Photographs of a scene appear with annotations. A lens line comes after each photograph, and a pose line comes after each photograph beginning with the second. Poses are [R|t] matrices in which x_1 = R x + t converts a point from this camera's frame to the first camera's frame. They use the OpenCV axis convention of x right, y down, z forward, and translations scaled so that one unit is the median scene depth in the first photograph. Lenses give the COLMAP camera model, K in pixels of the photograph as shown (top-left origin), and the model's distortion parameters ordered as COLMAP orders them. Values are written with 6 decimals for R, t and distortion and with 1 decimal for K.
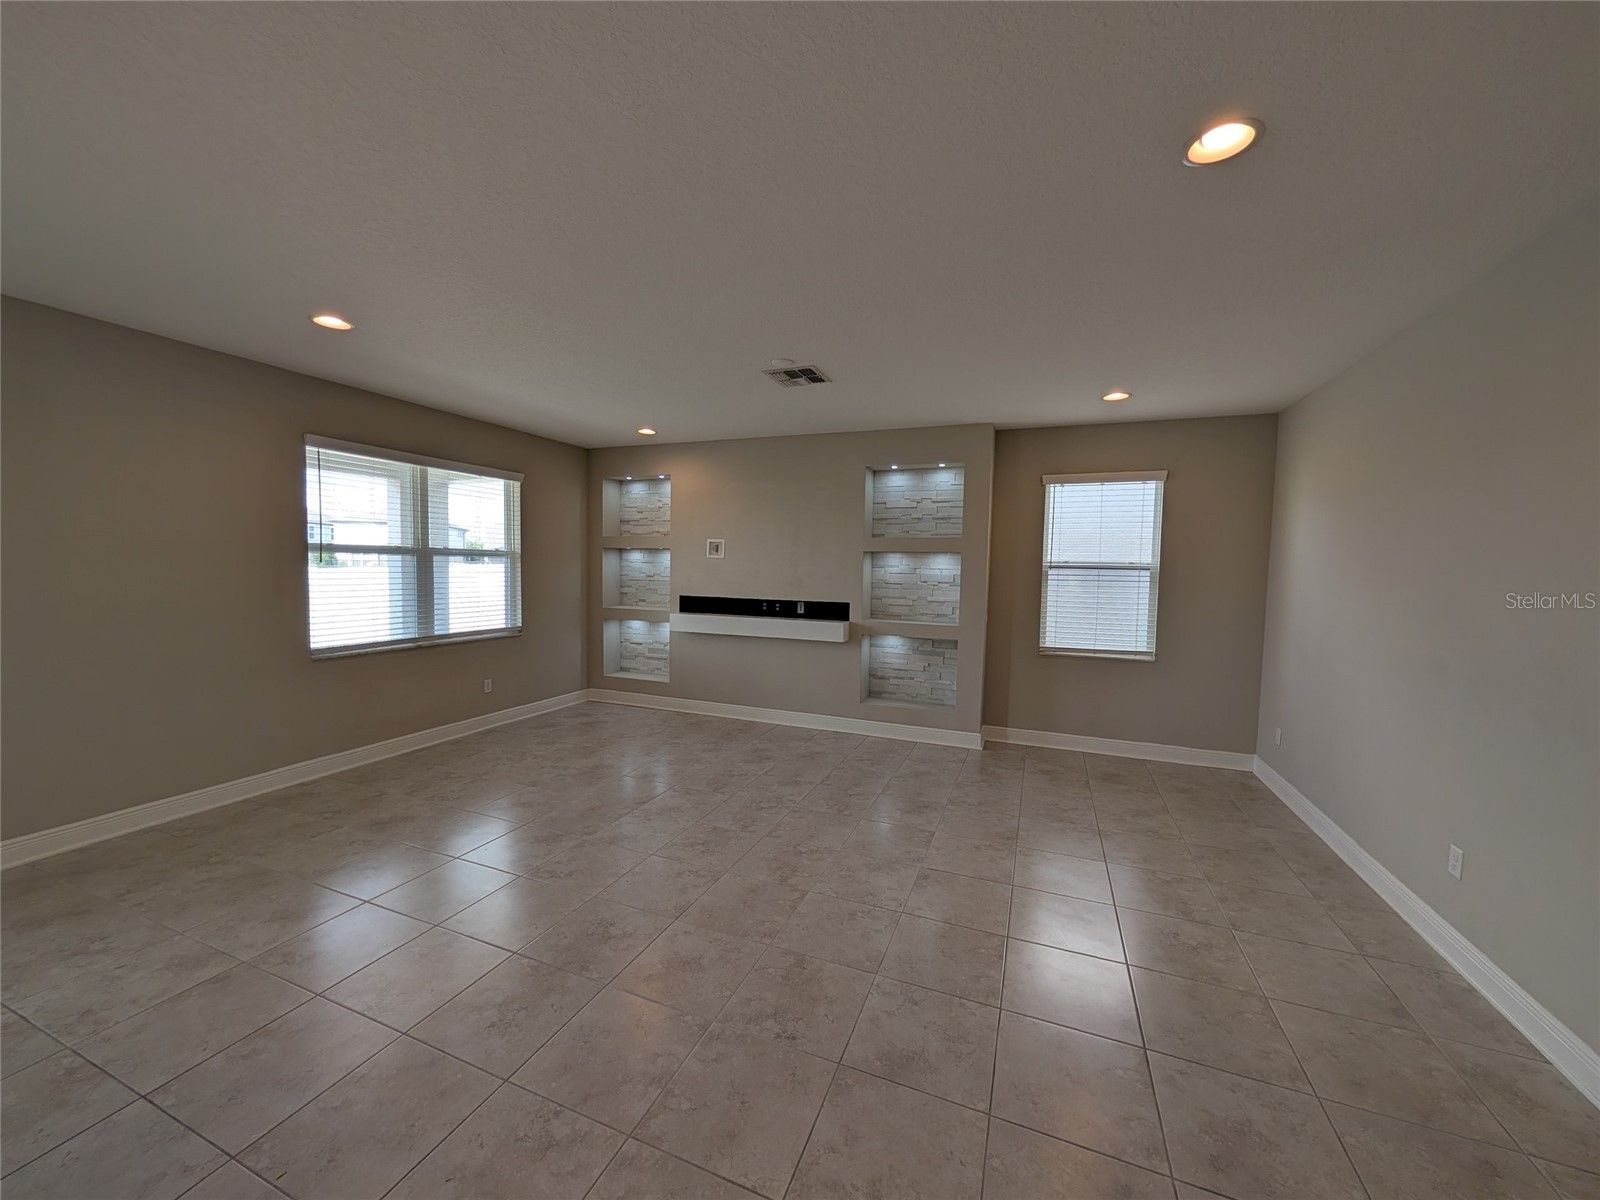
lens RADIAL K [[605.4, 0, 794.1], [0, 605.4, 593.3], [0, 0, 1]] dist [0.001612, 0.000147]
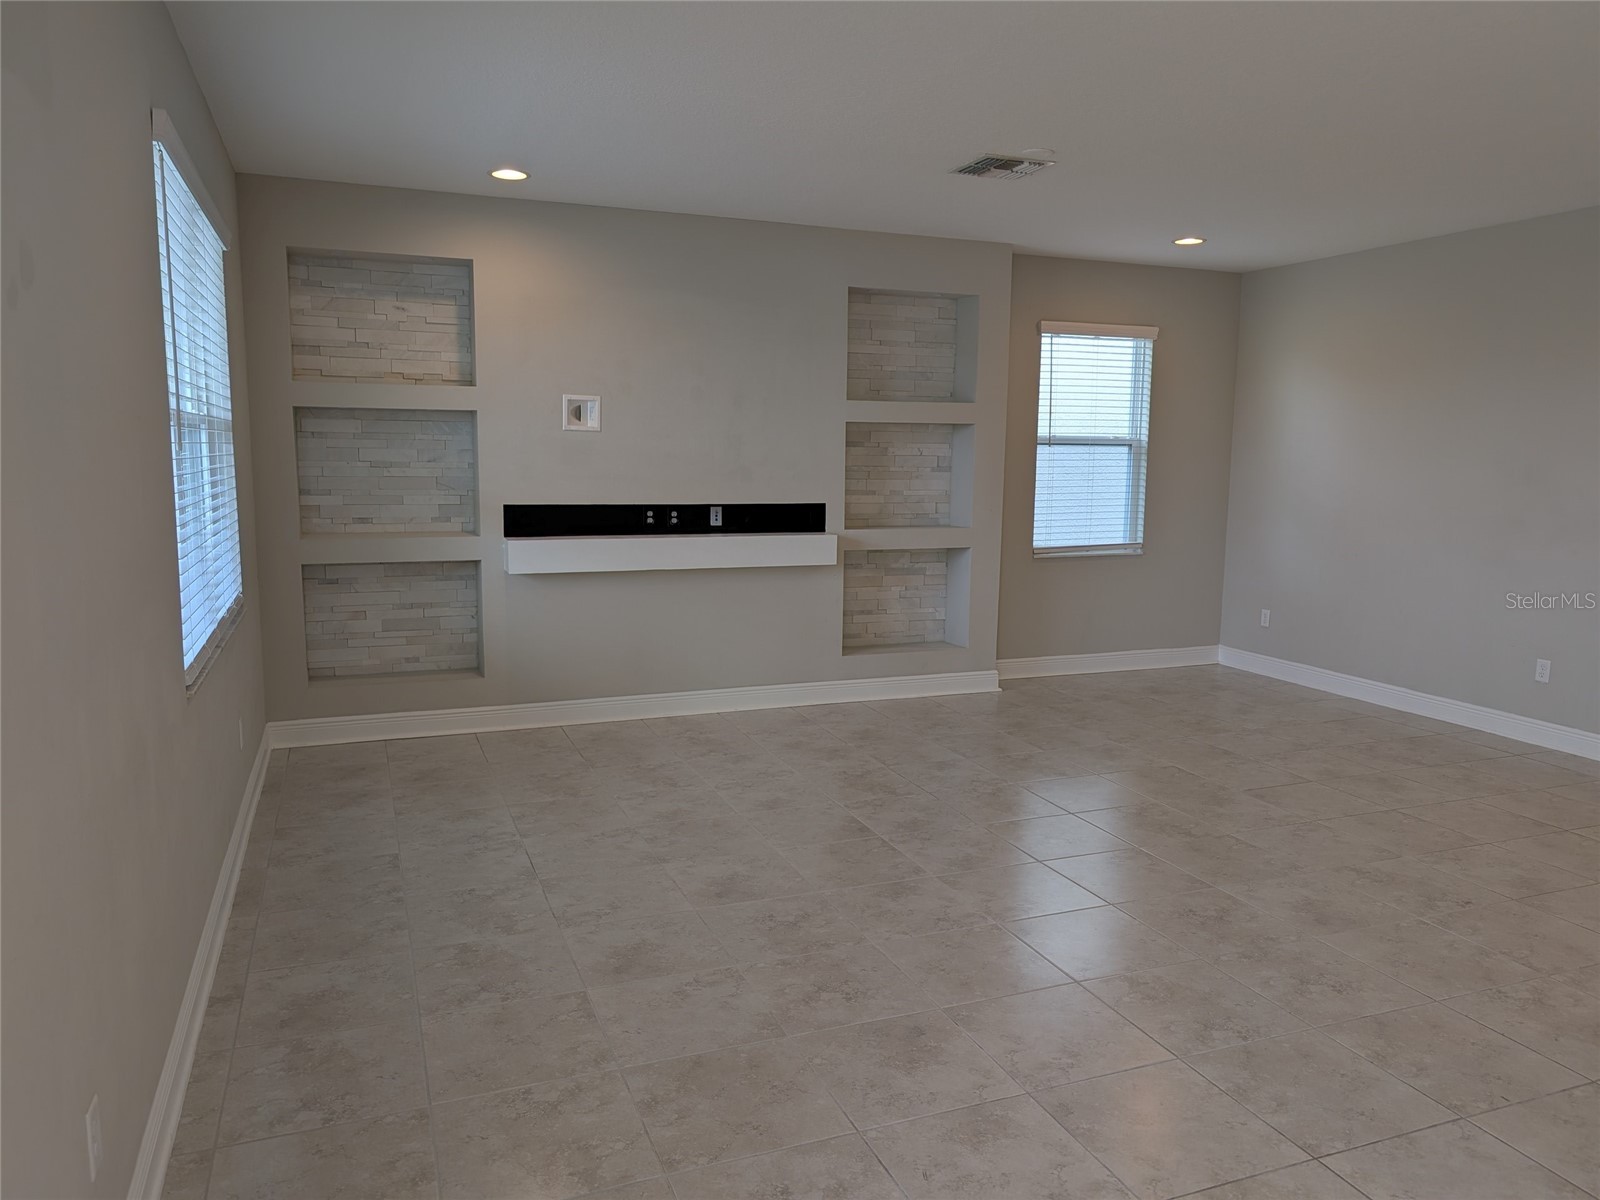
lens RADIAL K [[1159.8, 0, 819.3], [0, 1159.8, 590.6], [0, 0, 1]] dist [0.029056, -0.019687]
pose [[0.715462, -0.096567, 0.691946, -0.832594], [0.032412, 0.993923, 0.105196, -0.022452], [-0.697899, -0.052836, 0.714244, 0.138871]]
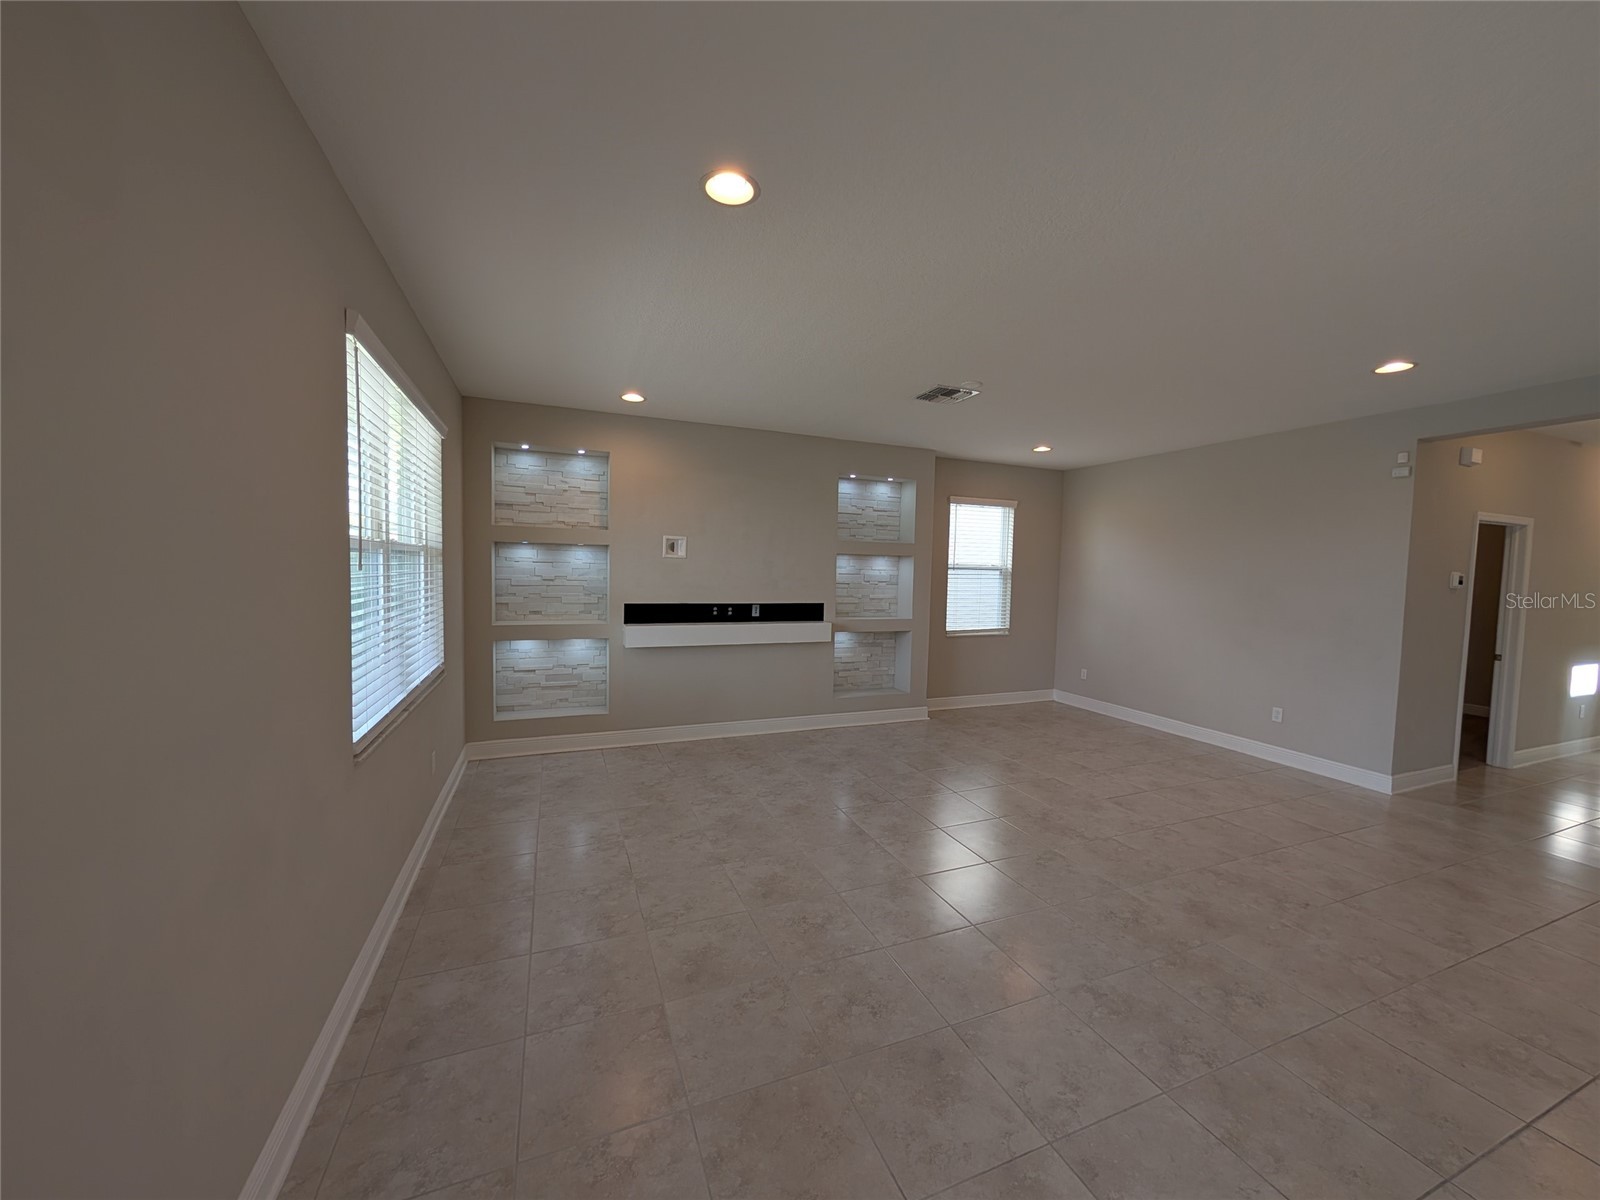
lens RADIAL K [[605.4, 0, 802.9], [0, 605.4, 596.4], [0, 0, 1]] dist [0.001612, 0.000147]
pose [[0.712059, -0.036938, 0.701148, -0.715242], [0.022098, 0.999299, 0.030203, -0.030172], [-0.701772, -0.006013, 0.712376, 0.312959]]
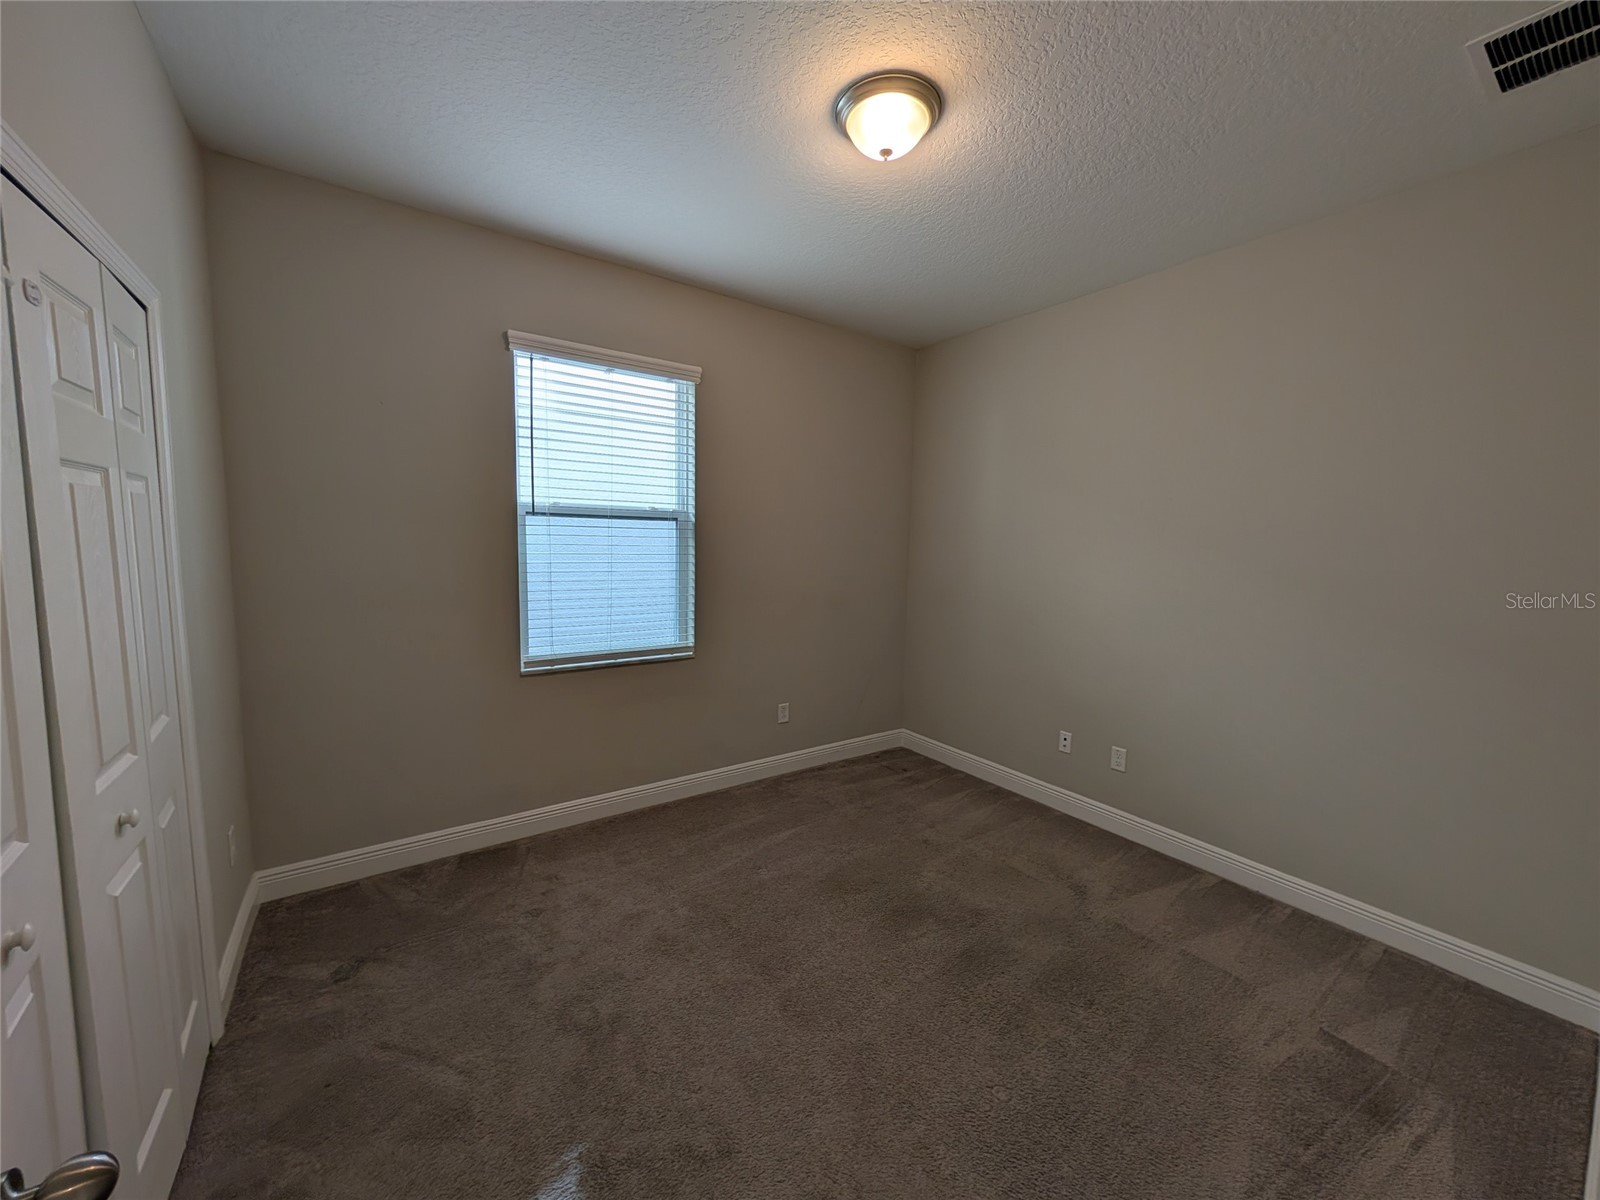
lens RADIAL K [[605.4, 0, 788.7], [0, 605.4, 592.5], [0, 0, 1]] dist [0.001612, 0.000147]
pose [[0.548058, -0.095789, 0.830937, 0.099595], [0.029256, 0.995008, 0.095407, -0.018911], [-0.835929, -0.027979, 0.548125, 0.525113]]
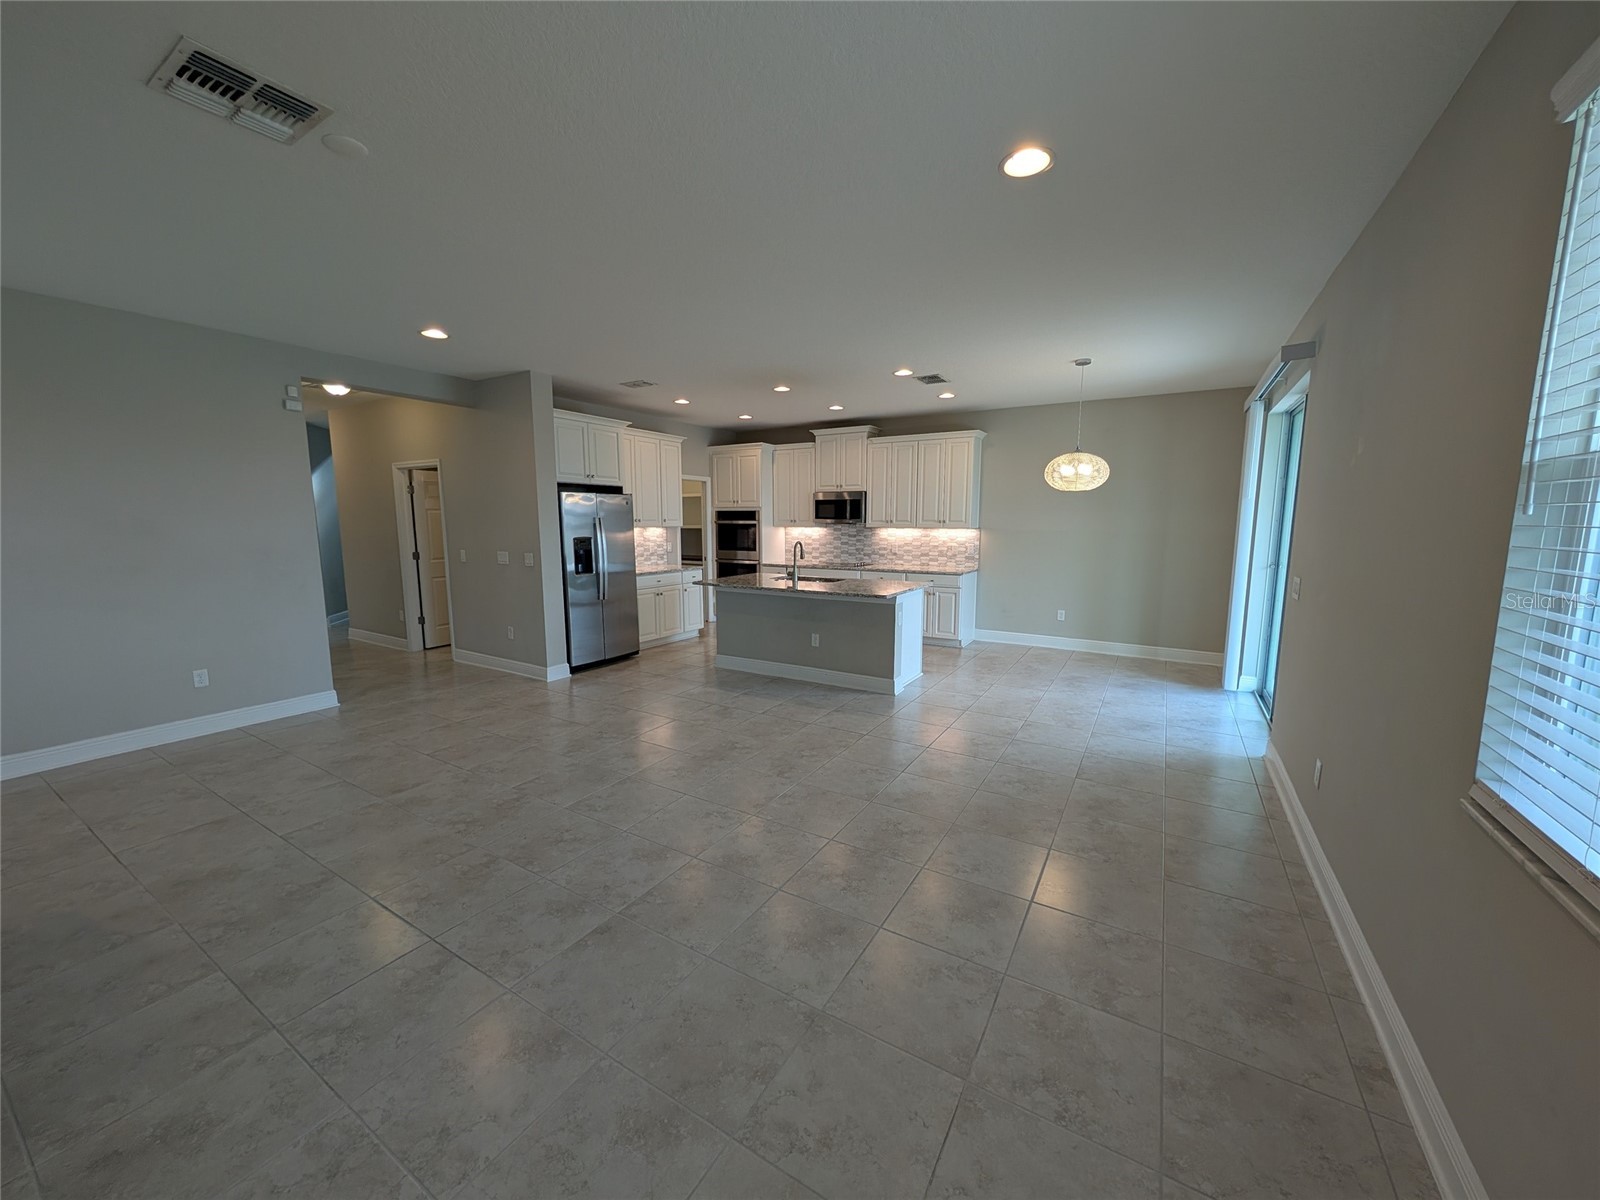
lens RADIAL K [[605.4, 0, 795.3], [0, 605.4, 601.3], [0, 0, 1]] dist [0.001612, 0.000147]
pose [[-0.987731, -0.040753, 0.150754, -0.383203], [-0.013253, 0.983741, 0.179105, -0.047266], [-0.155602, 0.174910, -0.972211, 1.116041]]
